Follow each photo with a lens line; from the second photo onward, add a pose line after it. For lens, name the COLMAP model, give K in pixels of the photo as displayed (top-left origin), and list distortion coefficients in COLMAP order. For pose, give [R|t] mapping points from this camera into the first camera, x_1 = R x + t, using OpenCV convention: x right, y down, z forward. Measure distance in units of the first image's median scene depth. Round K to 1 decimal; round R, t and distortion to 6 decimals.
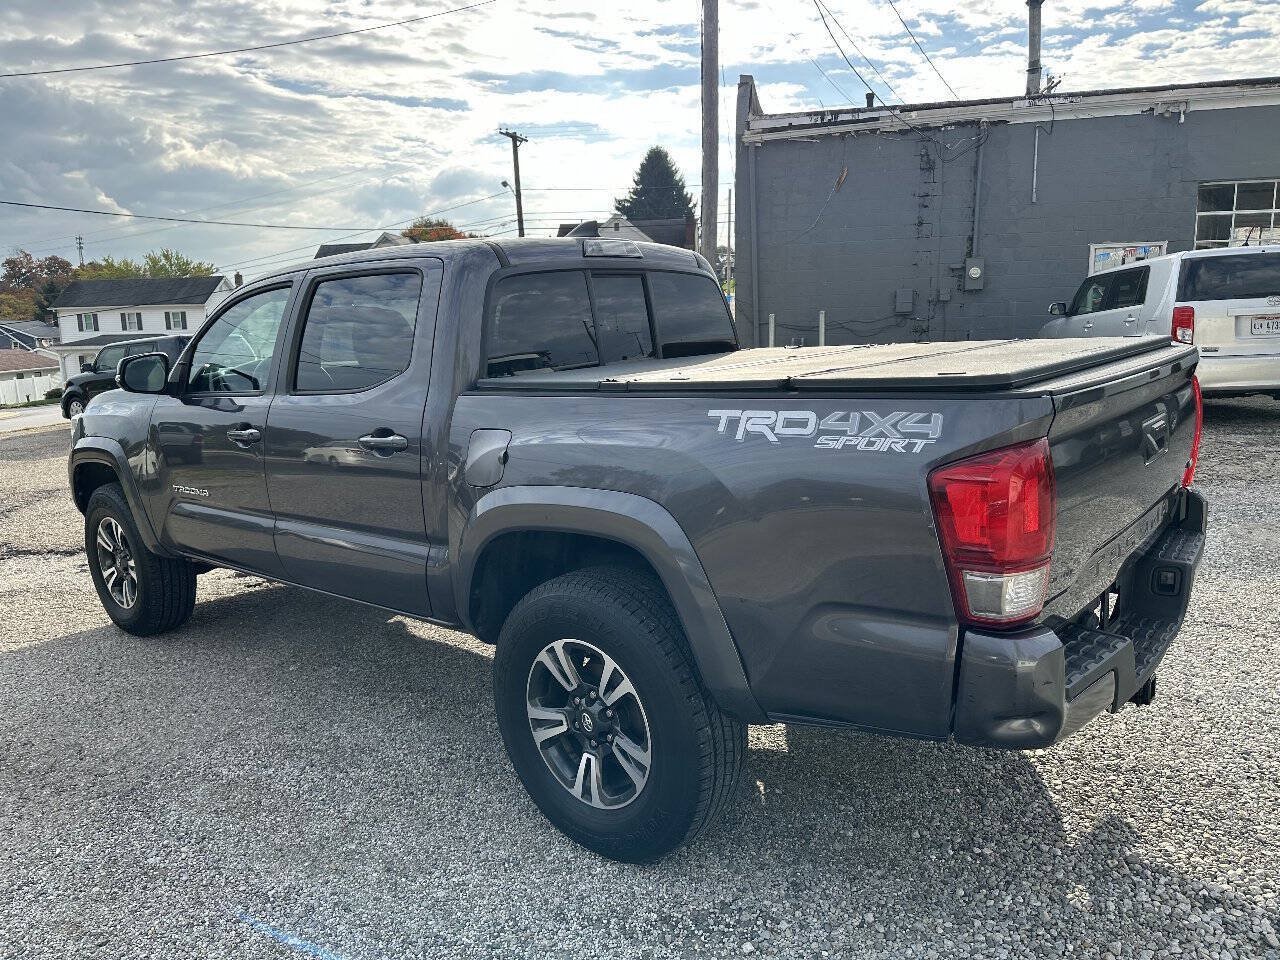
lens RADIAL K [[912.0, 0, 633.1], [0, 912.0, 497.6], [0, 0, 1]] dist [0.034692, -0.038882]
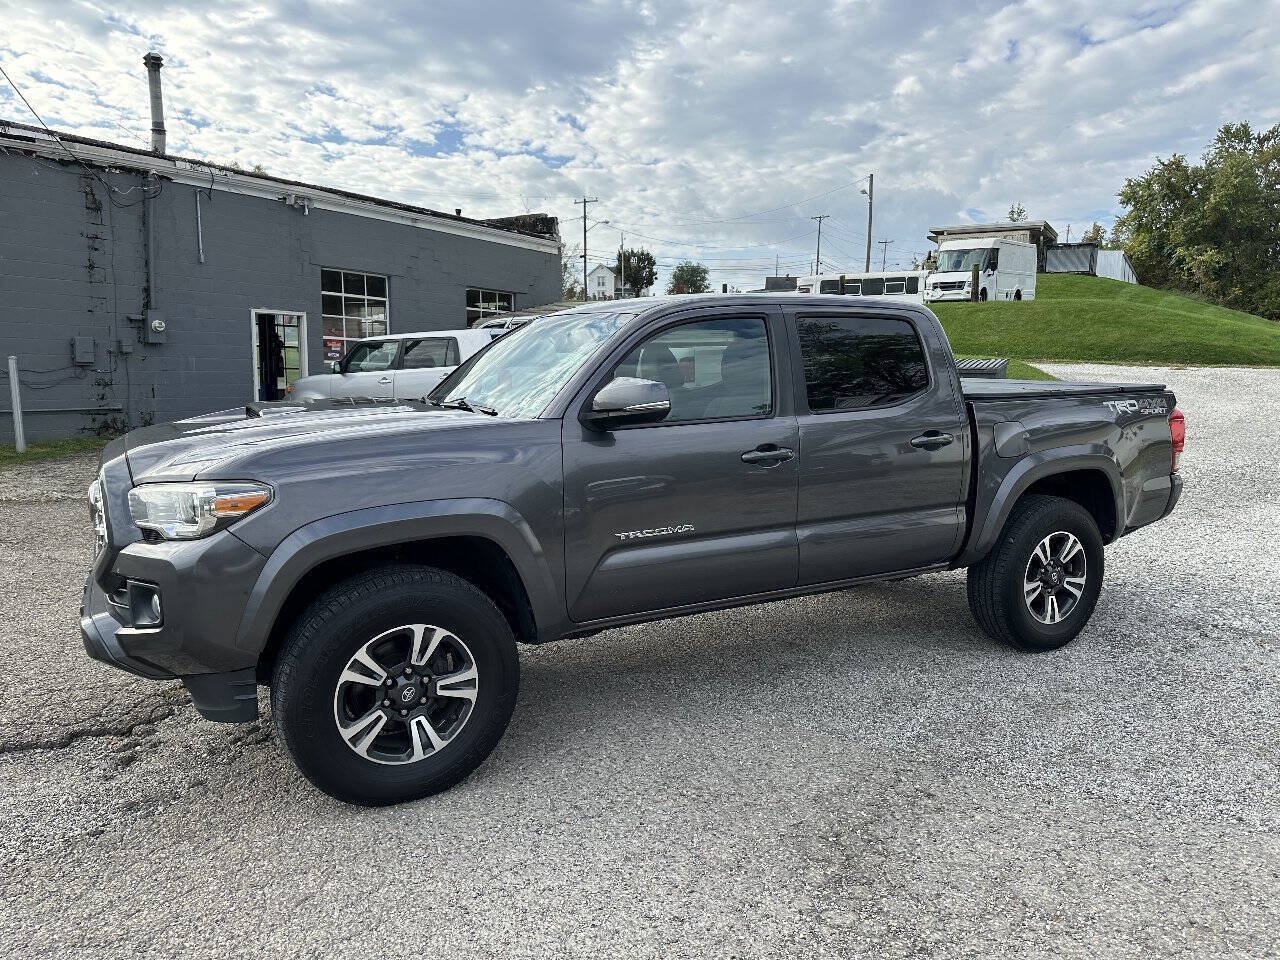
lens RADIAL K [[912.0, 0, 650.0], [0, 912.0, 512.3], [0, 0, 1]] dist [0.034692, -0.038882]
pose [[0.333110, -0.110621, 0.936376, -0.379363], [0.163713, 0.984796, 0.058102, -0.022725], [-0.928567, 0.133942, 0.346155, 0.206542]]
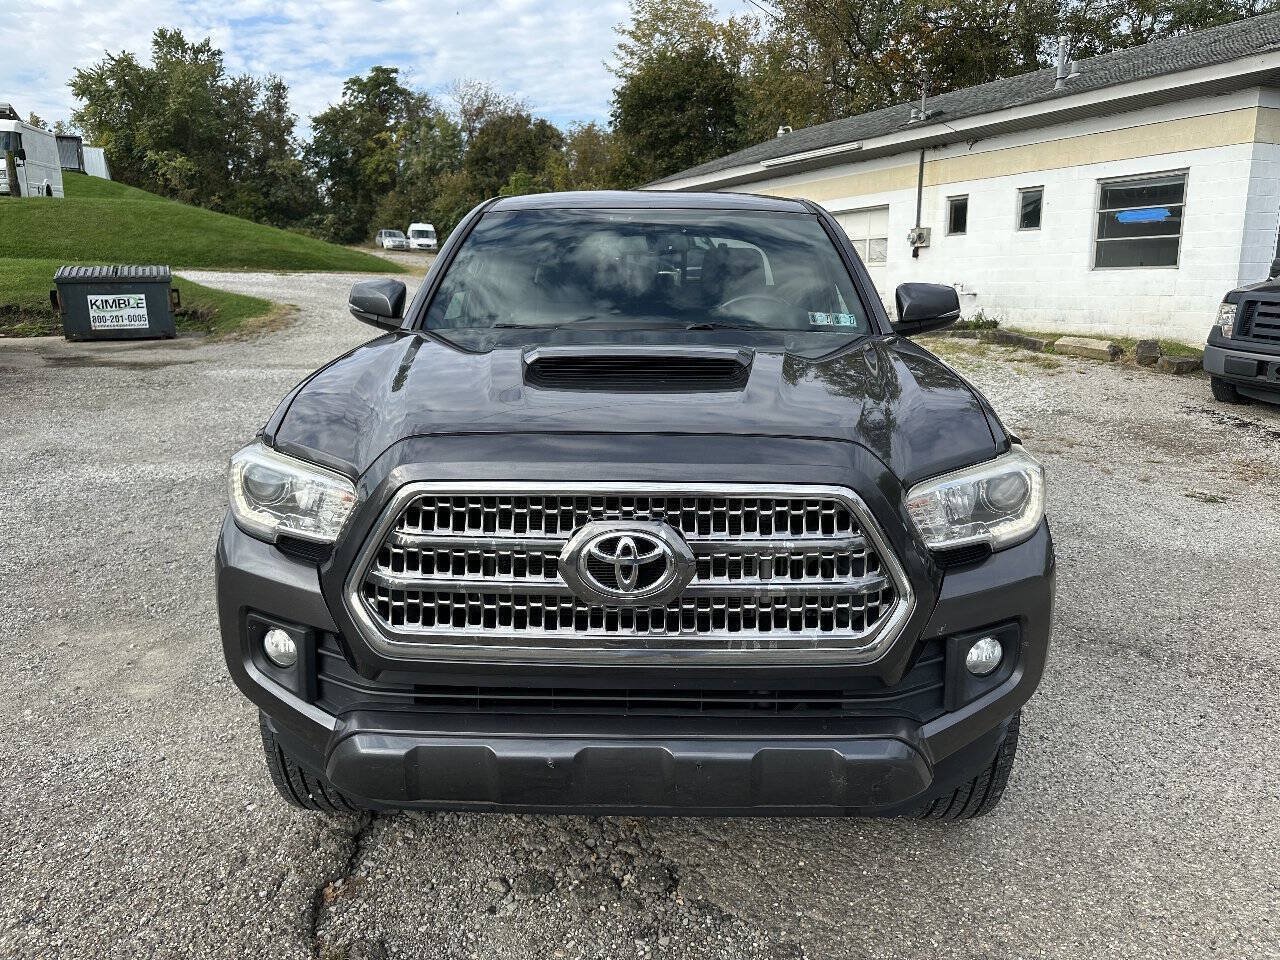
lens RADIAL K [[912.0, 0, 660.2], [0, 912.0, 489.5], [0, 0, 1]] dist [0.034692, -0.038882]
pose [[-0.641520, -0.136530, 0.754859, -0.290307], [0.177869, 0.930742, 0.319504, -0.082307], [-0.746200, 0.339234, -0.572805, 0.490258]]
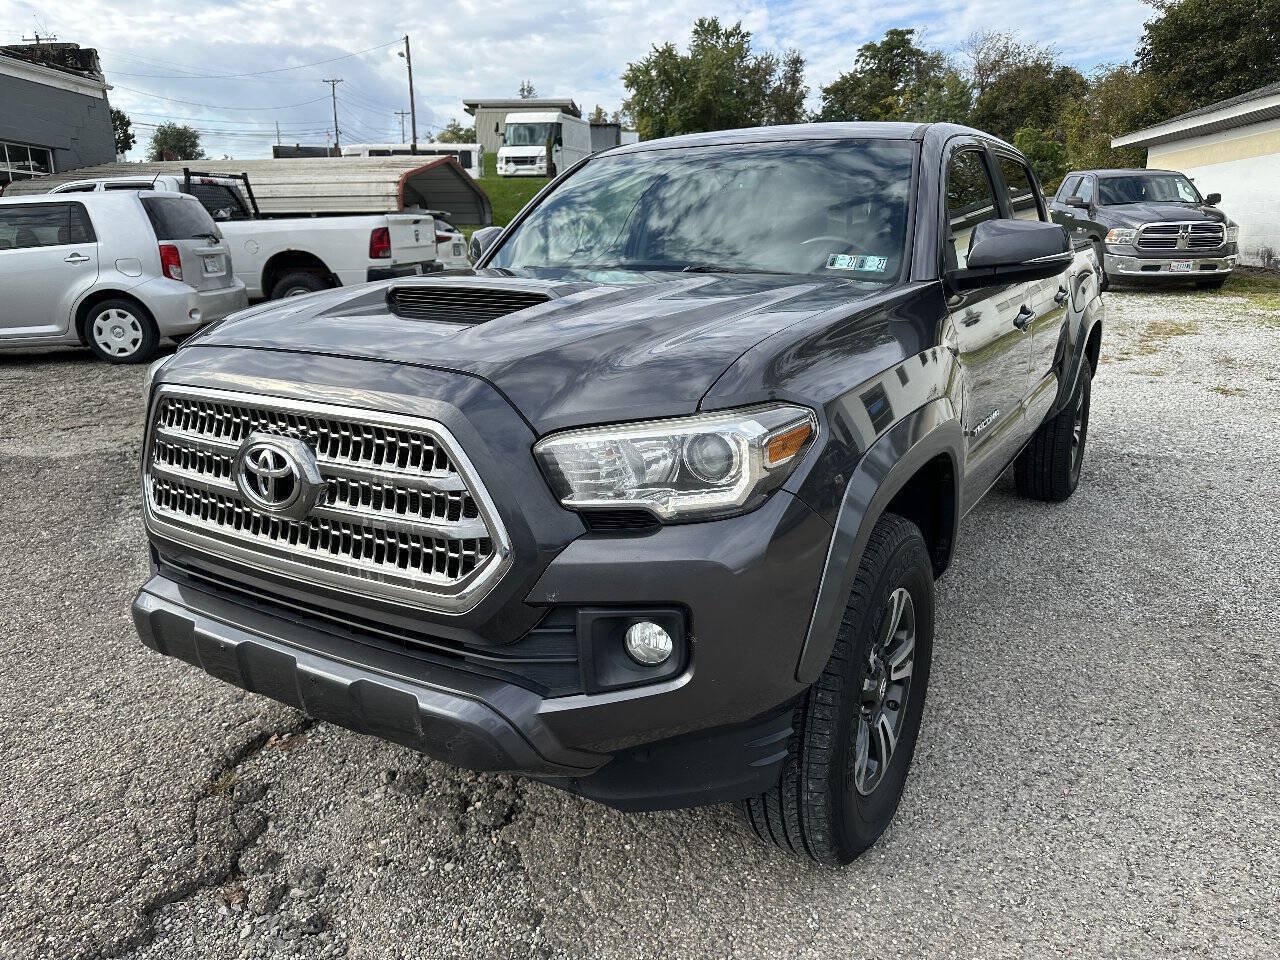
lens RADIAL K [[912.0, 0, 649.2], [0, 912.0, 493.5], [0, 0, 1]] dist [0.034692, -0.038882]
pose [[-0.166102, -0.219921, 0.961273, -0.329159], [0.209889, 0.944592, 0.252372, -0.054615], [-0.963513, 0.243680, -0.110740, 0.393097]]
